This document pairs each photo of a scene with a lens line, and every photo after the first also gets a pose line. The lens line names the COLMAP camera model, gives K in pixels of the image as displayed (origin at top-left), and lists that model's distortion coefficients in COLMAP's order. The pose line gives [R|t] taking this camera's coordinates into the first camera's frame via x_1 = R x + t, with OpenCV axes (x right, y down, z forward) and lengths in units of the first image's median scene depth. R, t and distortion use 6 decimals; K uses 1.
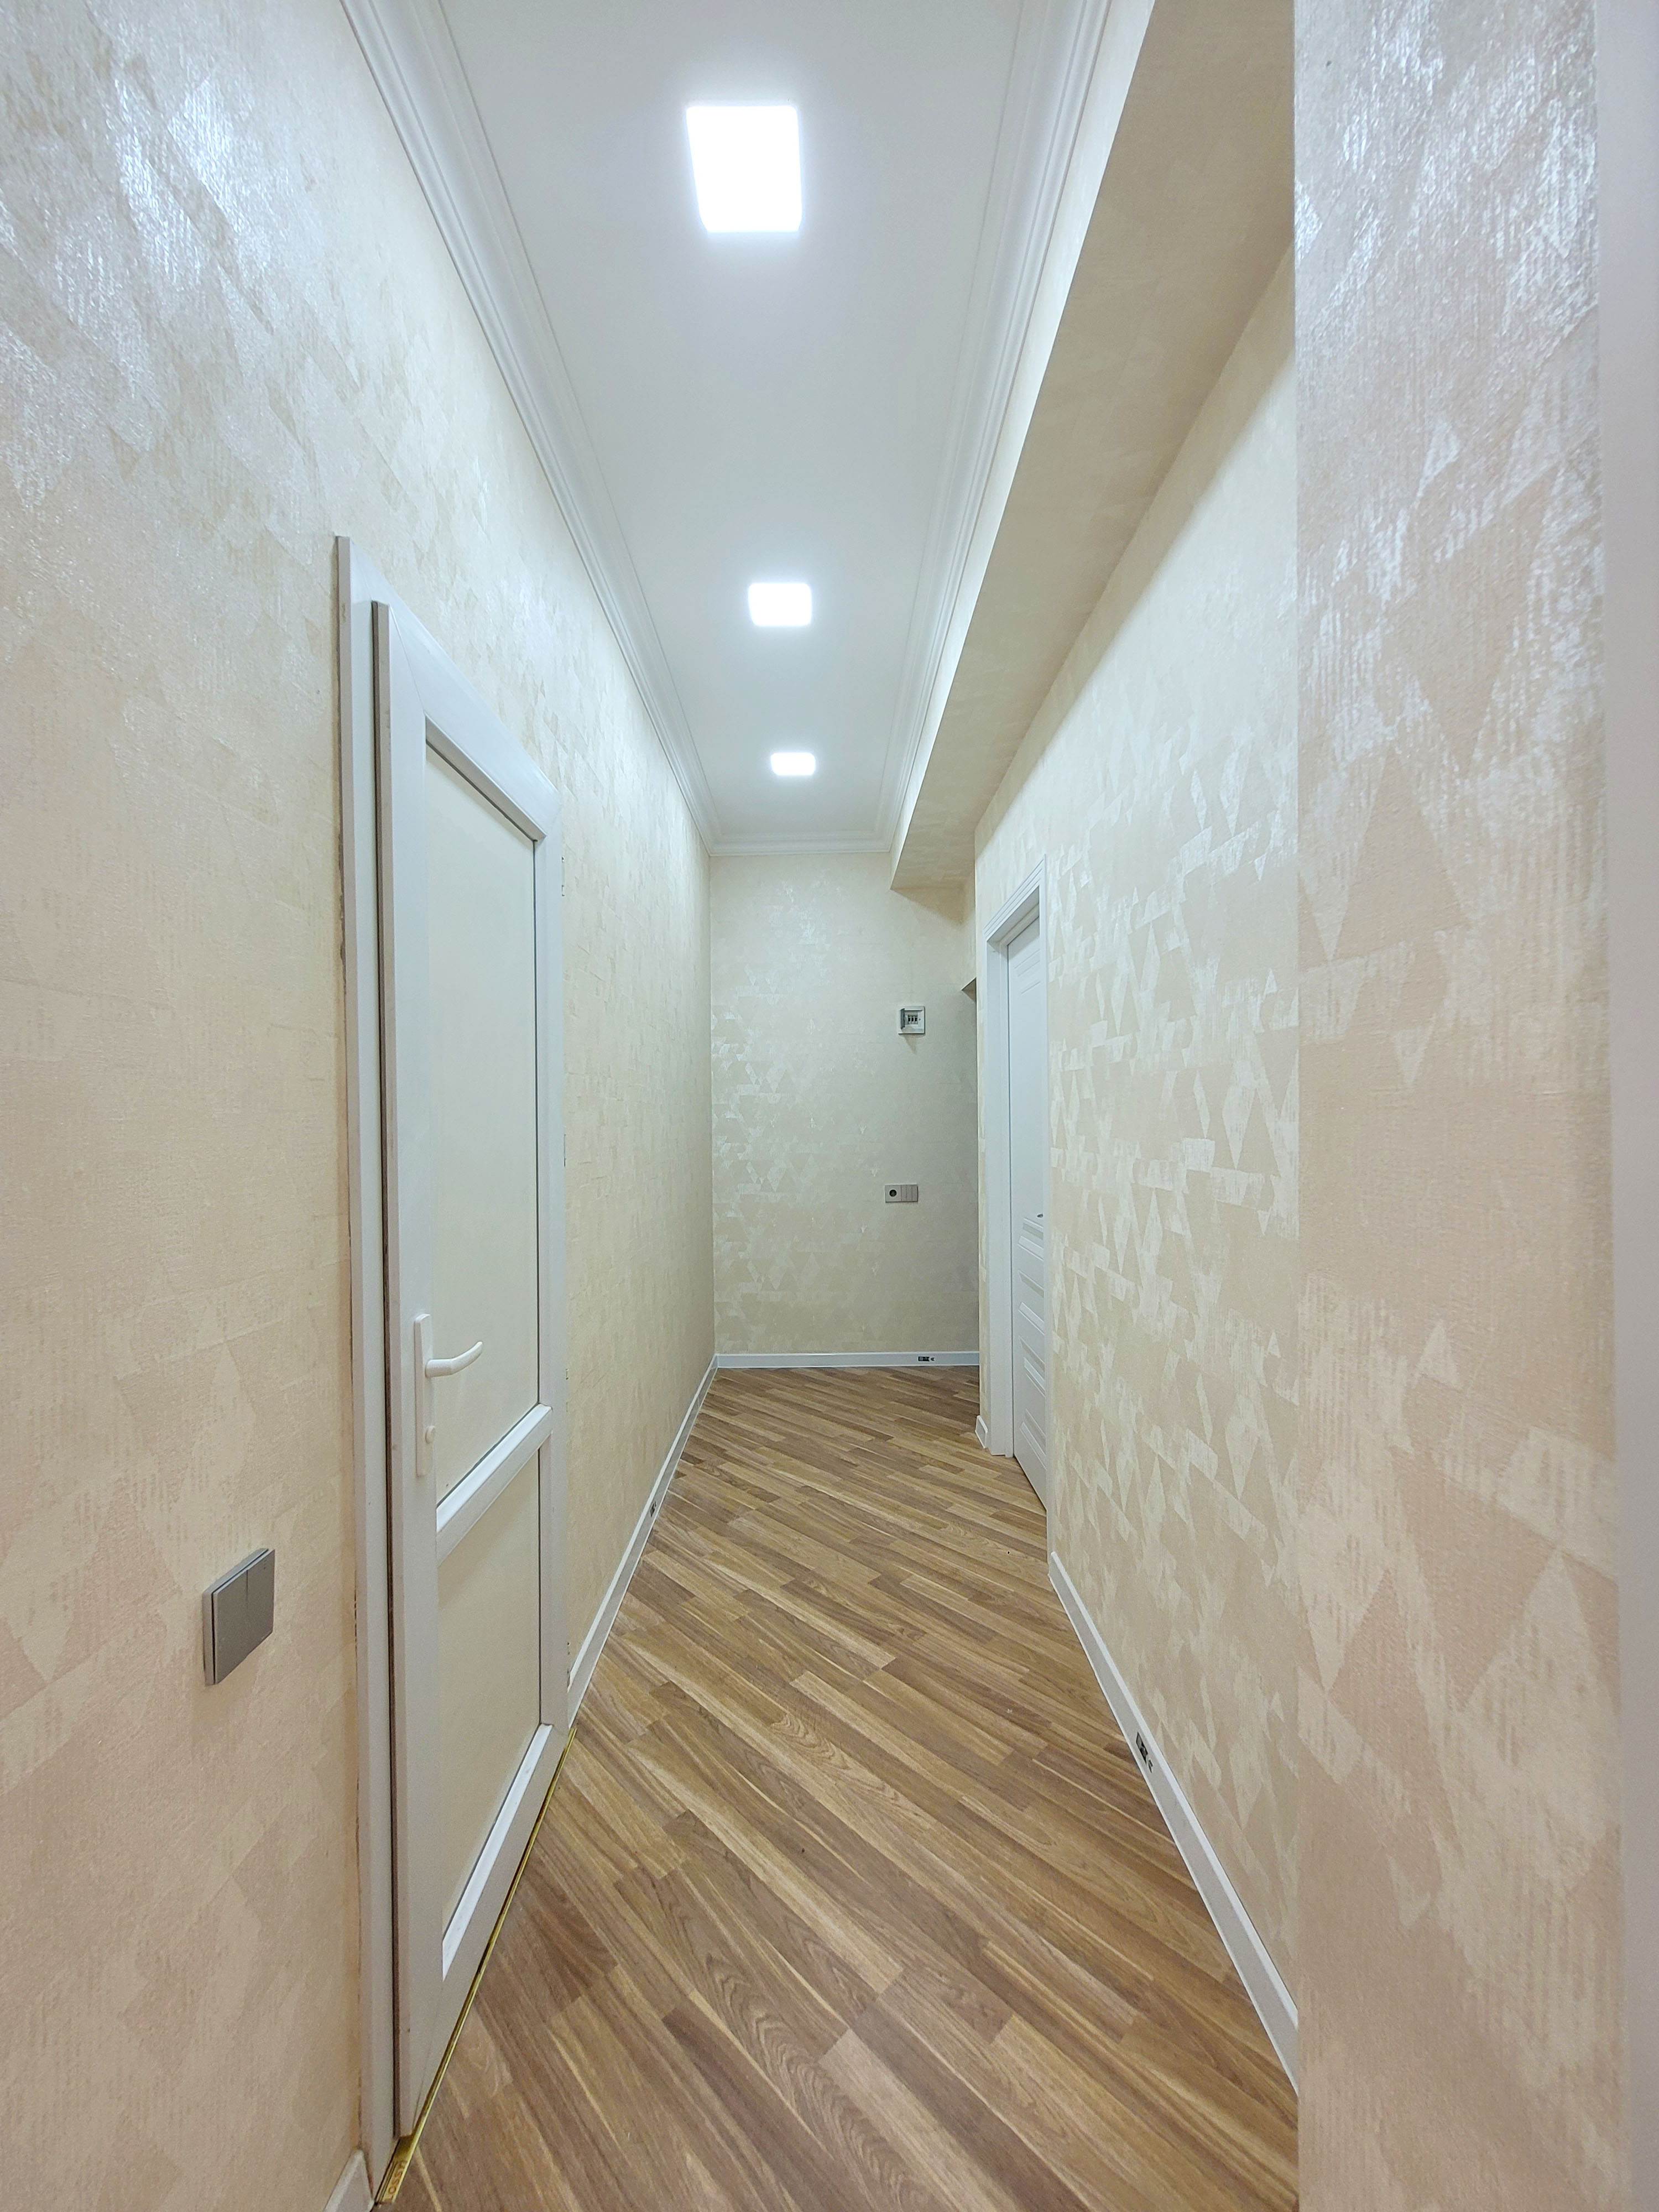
lens RADIAL K [[862.9, 0, 828.3], [0, 862.9, 1121.6], [0, 0, 1]] dist [0.002551, 0.000737]
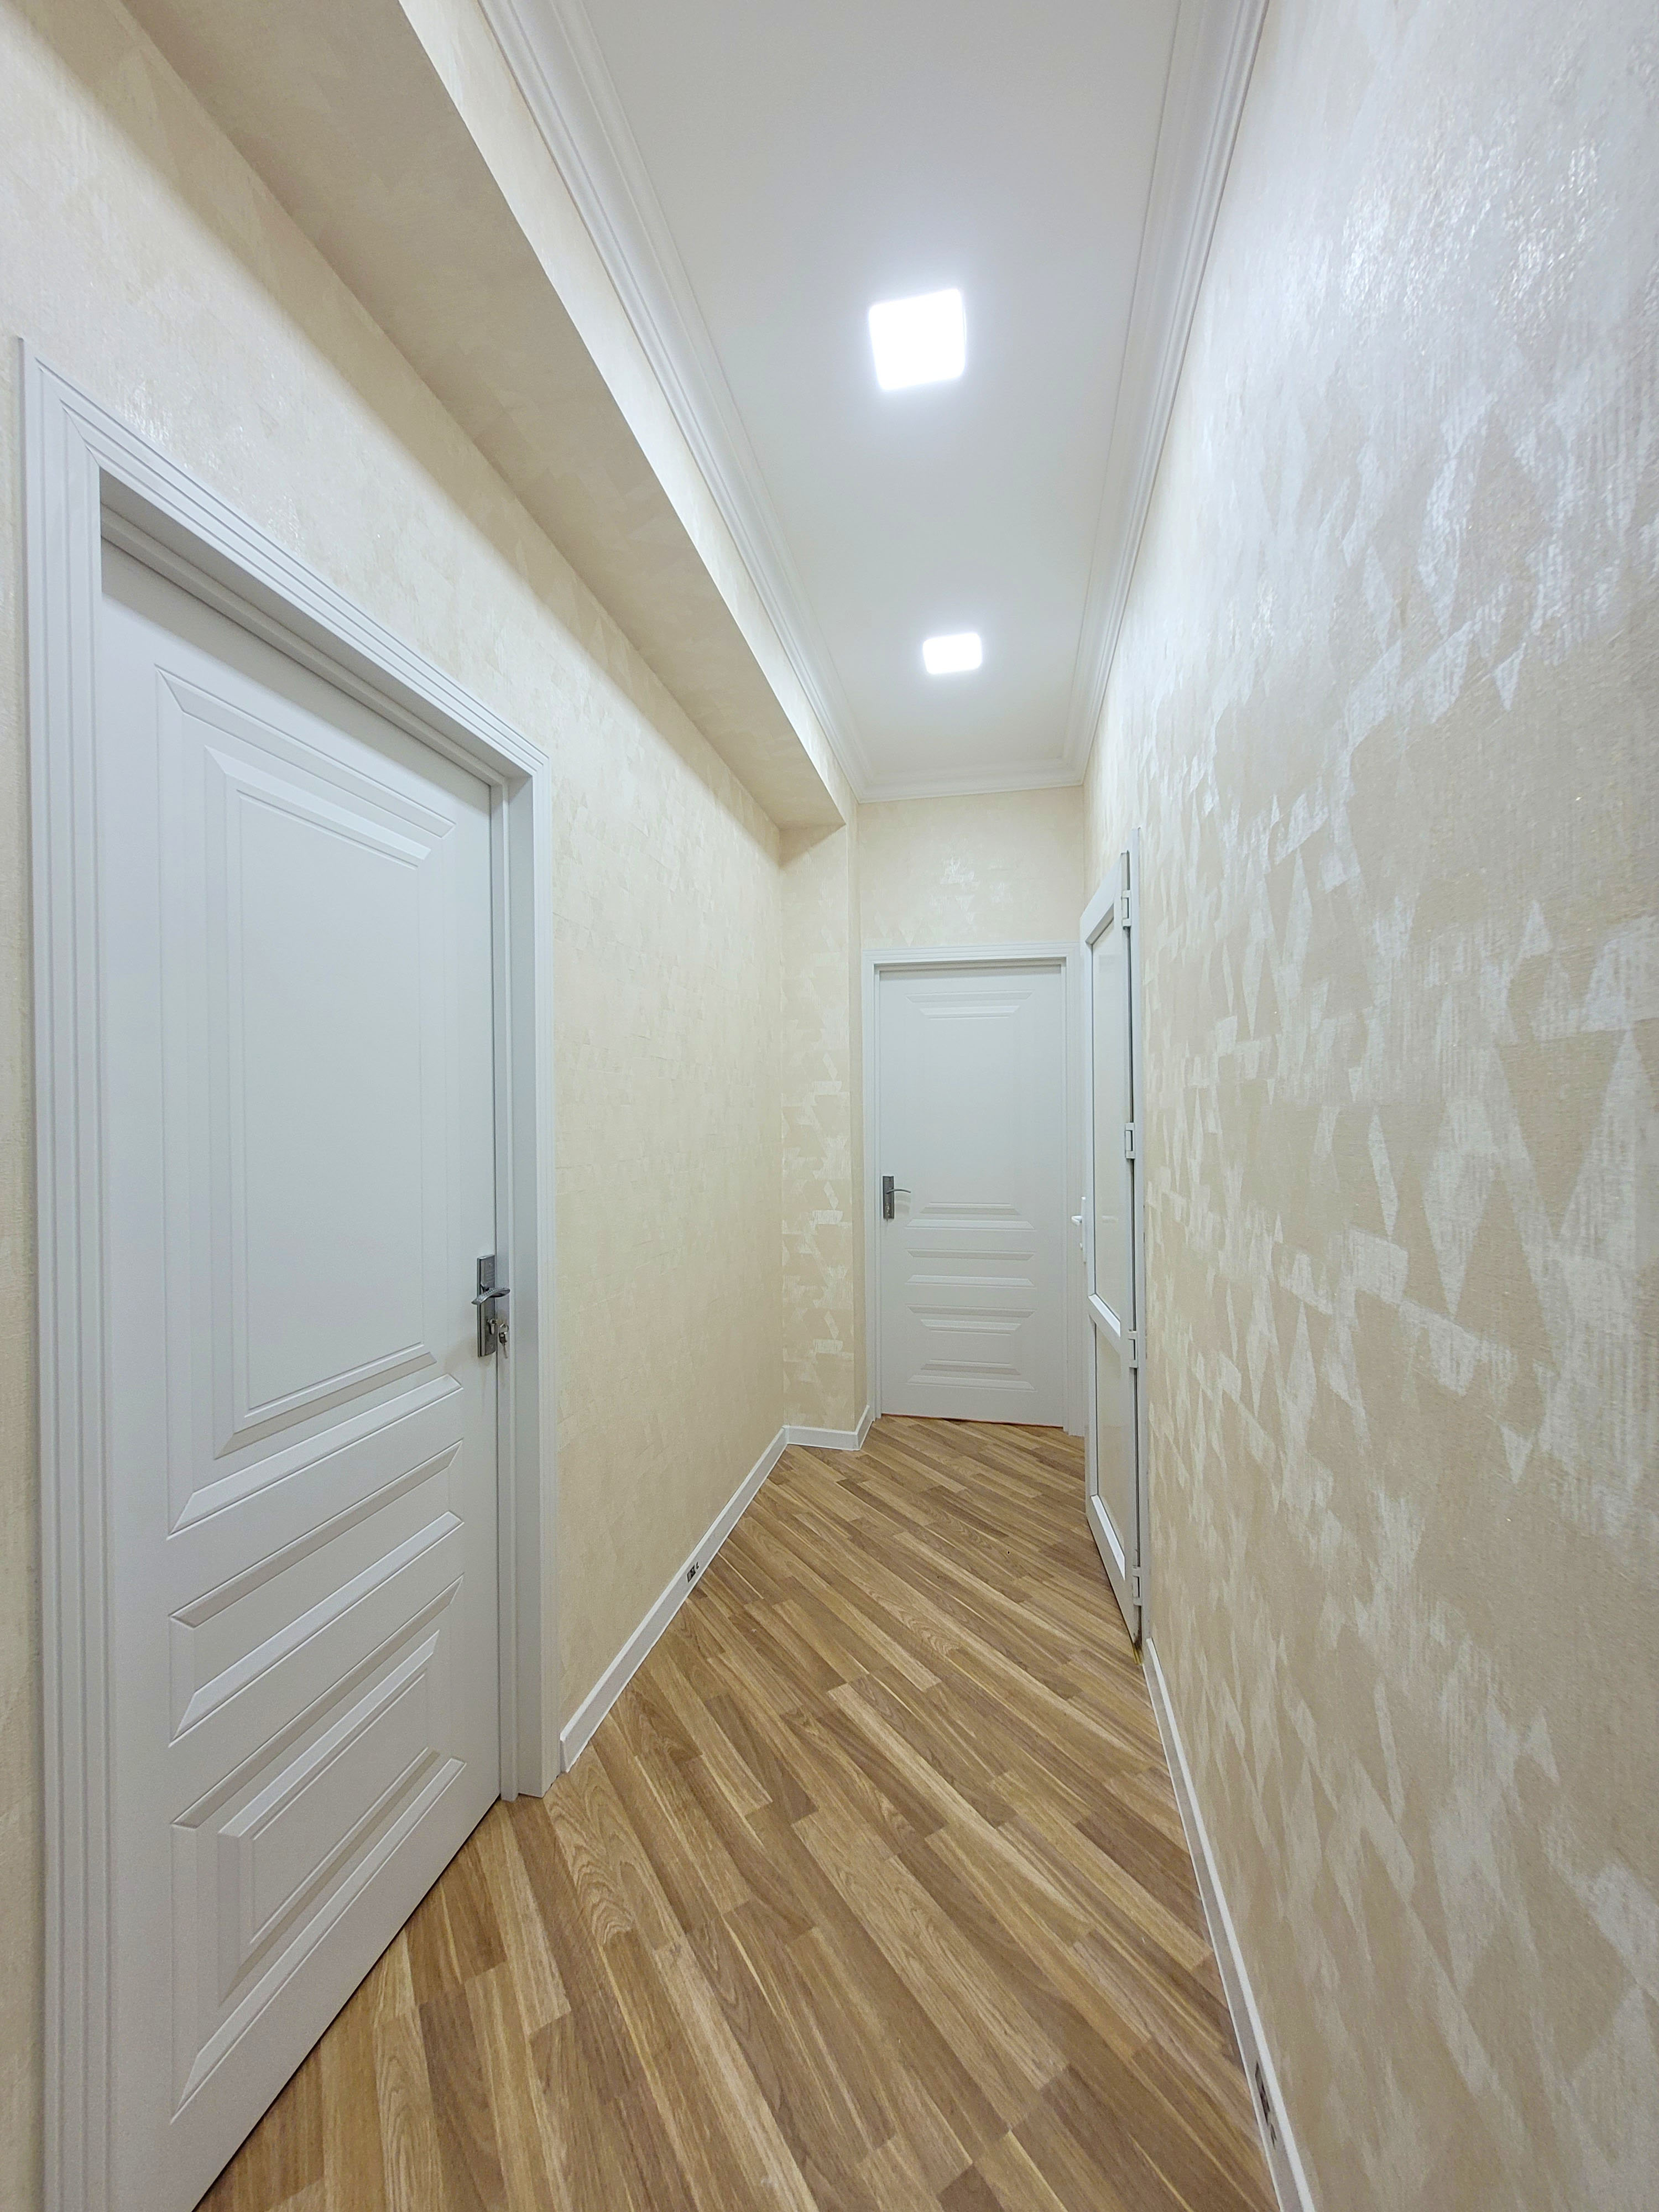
lens RADIAL K [[862.9, 0, 828.3], [0, 862.9, 1121.6], [0, 0, 1]] dist [0.002551, 0.000737]
pose [[-0.977771, 0.017715, 0.208926, -0.126681], [0.020292, 0.999742, 0.010196, -0.013535], [-0.208692, 0.014209, -0.977878, 1.841478]]
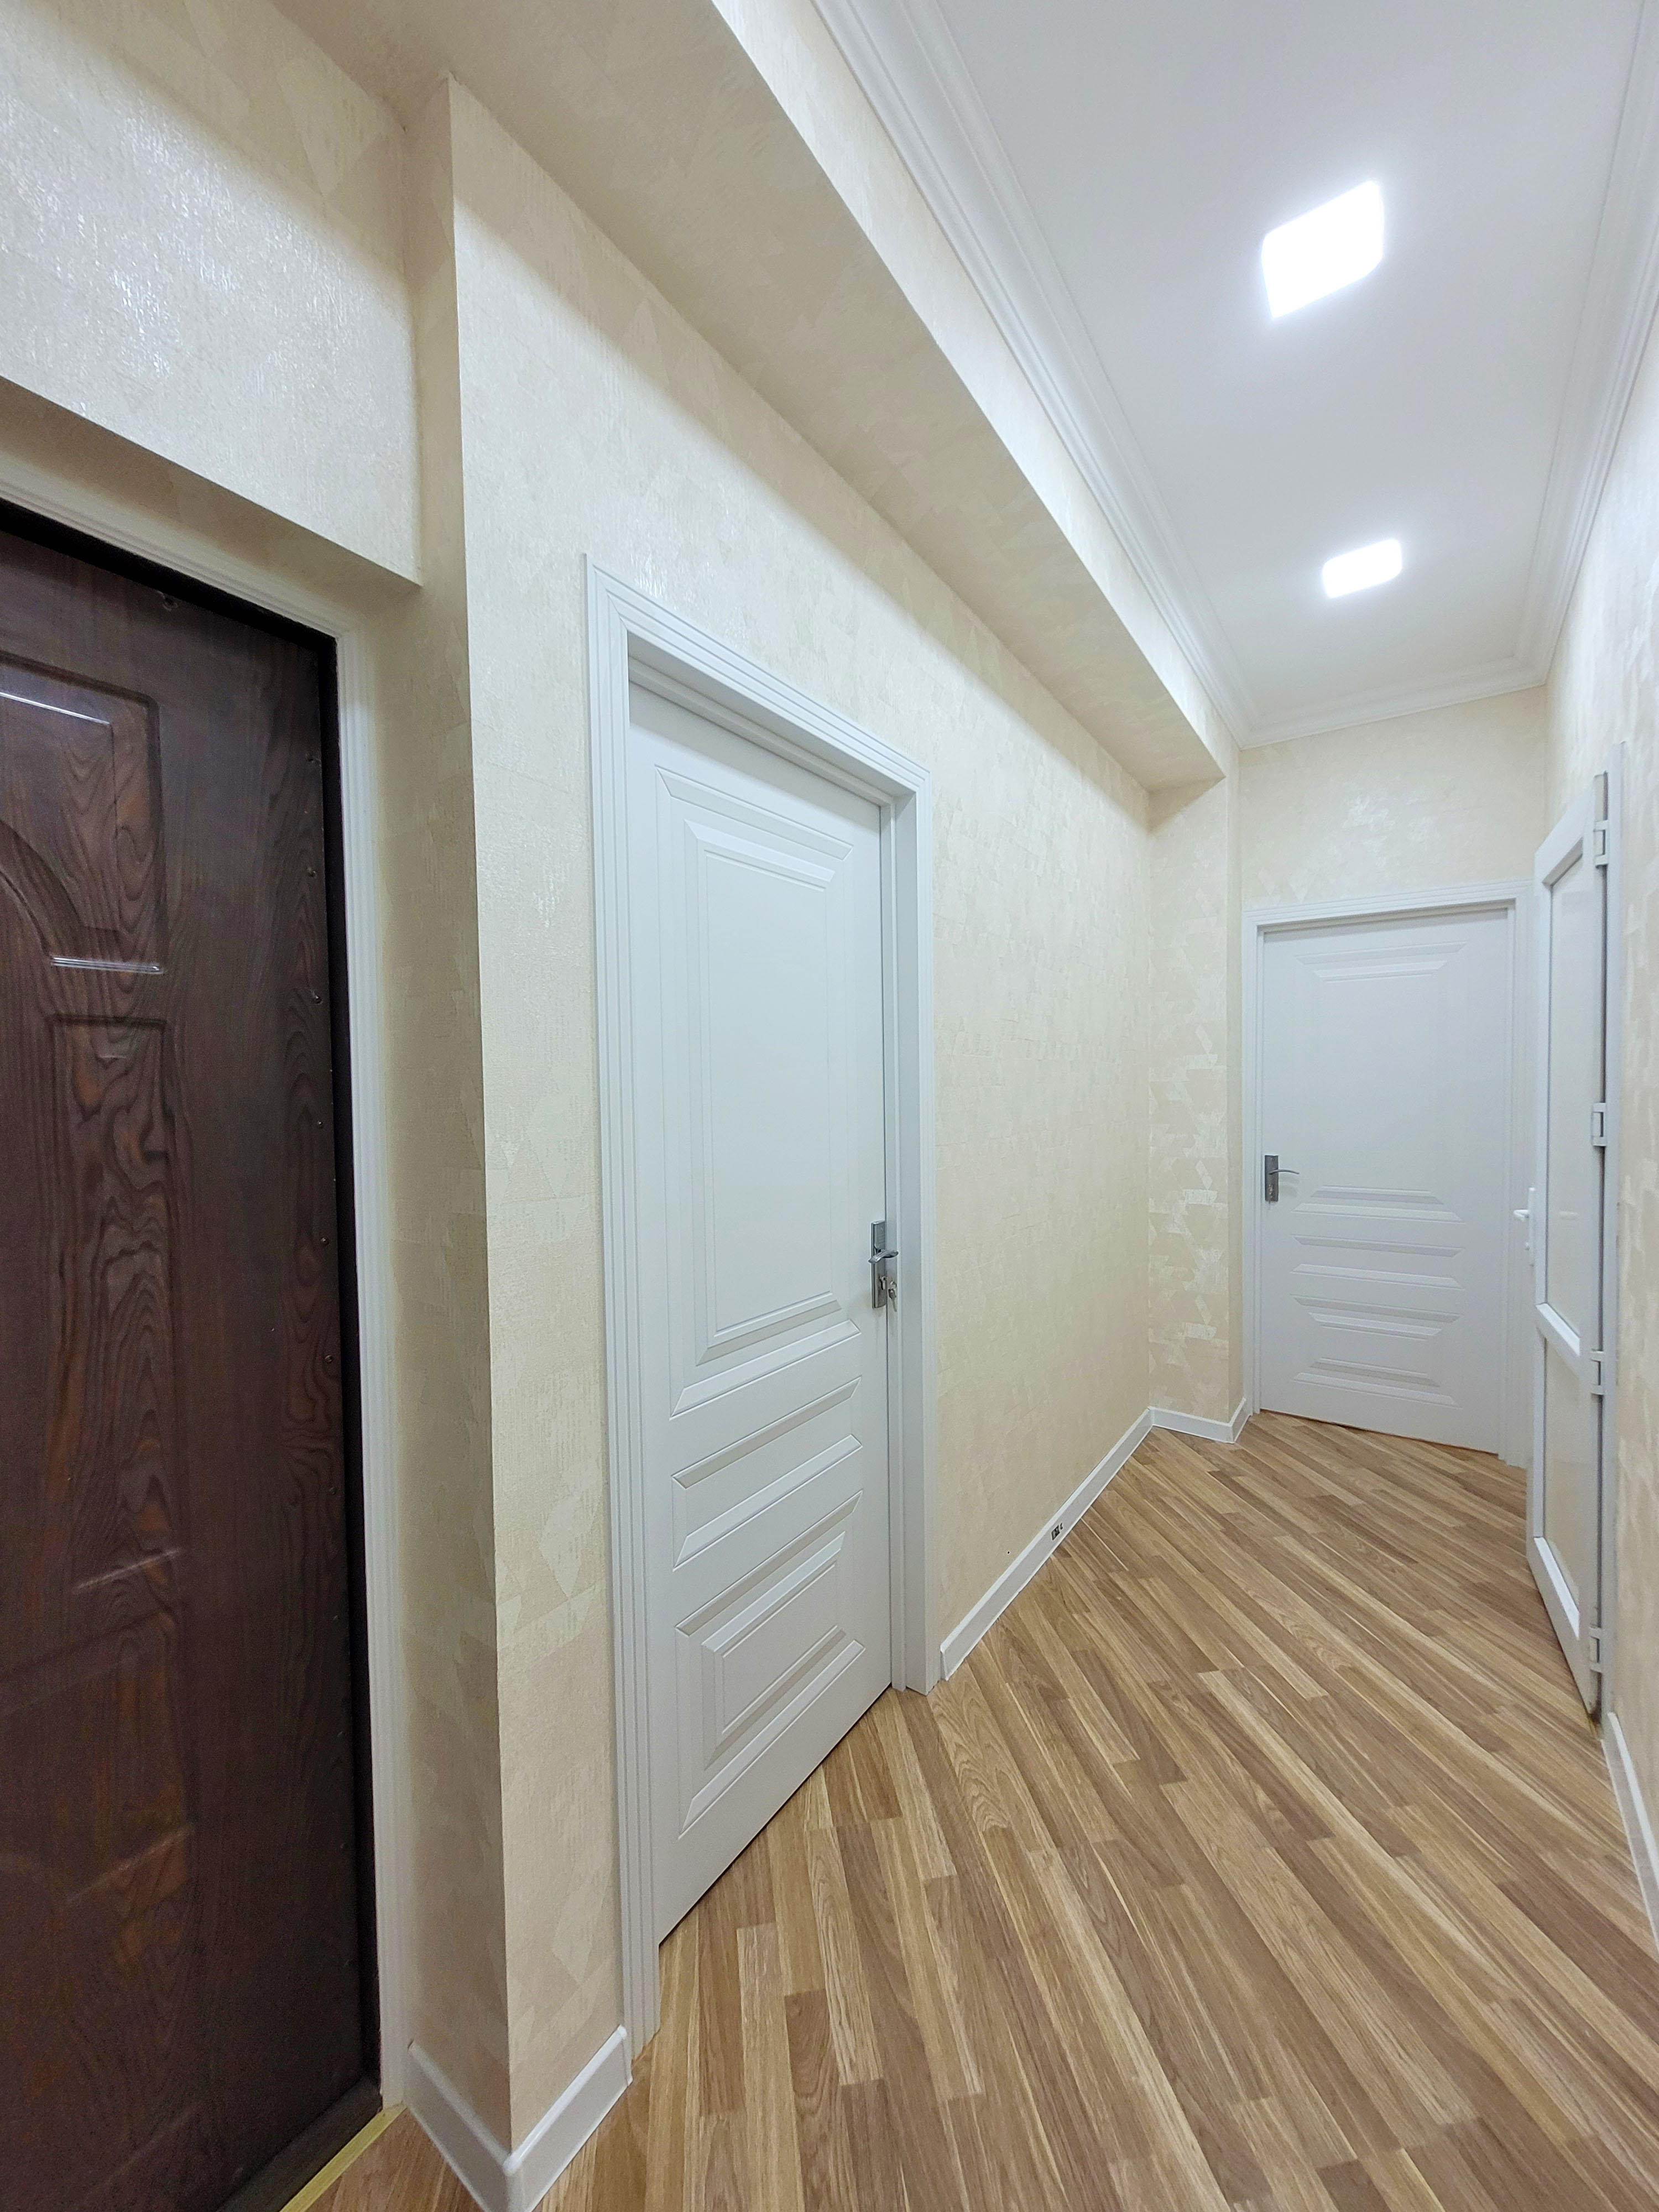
lens RADIAL K [[862.9, 0, 828.3], [0, 862.9, 1121.6], [0, 0, 1]] dist [0.002551, 0.000737]
pose [[-0.816247, 0.001727, 0.577700, -0.134197], [0.027767, 0.998957, 0.036247, -0.027585], [-0.577035, 0.045628, -0.815444, 1.899101]]
